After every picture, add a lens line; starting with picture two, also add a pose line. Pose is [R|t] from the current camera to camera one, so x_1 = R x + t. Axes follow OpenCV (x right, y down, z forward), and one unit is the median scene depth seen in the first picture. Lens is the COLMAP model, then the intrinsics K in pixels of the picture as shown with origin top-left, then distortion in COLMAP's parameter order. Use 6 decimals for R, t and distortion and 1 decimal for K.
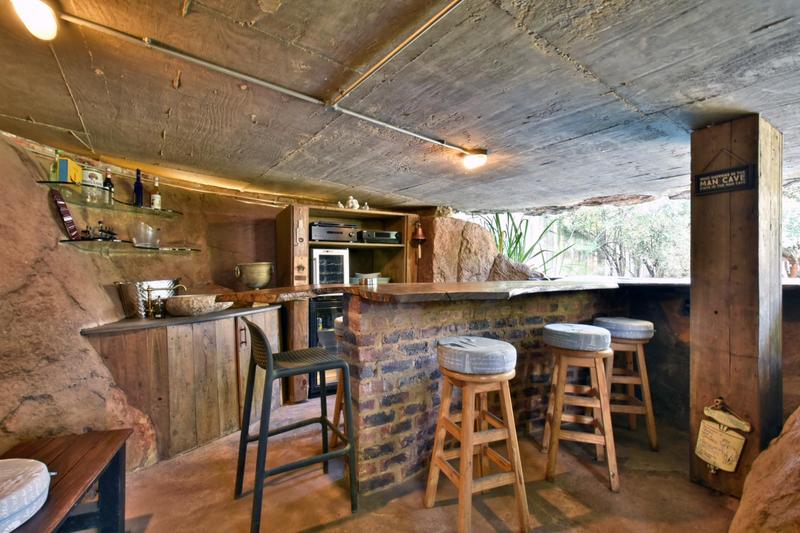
lens RADIAL K [[363.7, 0, 399.0], [0, 363.7, 276.1], [0, 0, 1]] dist [0.000047, -0.000159]
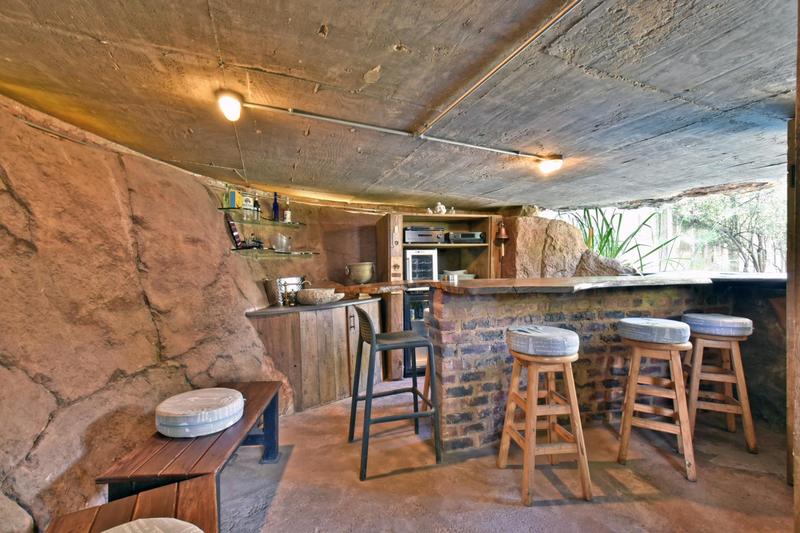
lens RADIAL K [[363.7, 0, 399.0], [0, 363.7, 276.1], [0, 0, 1]] dist [0.000047, -0.000159]
pose [[0.965729, -0.004876, -0.259509, 0.059555], [0.007173, 0.999943, 0.007905, -0.000773], [0.259455, -0.009496, 0.965708, -0.187750]]
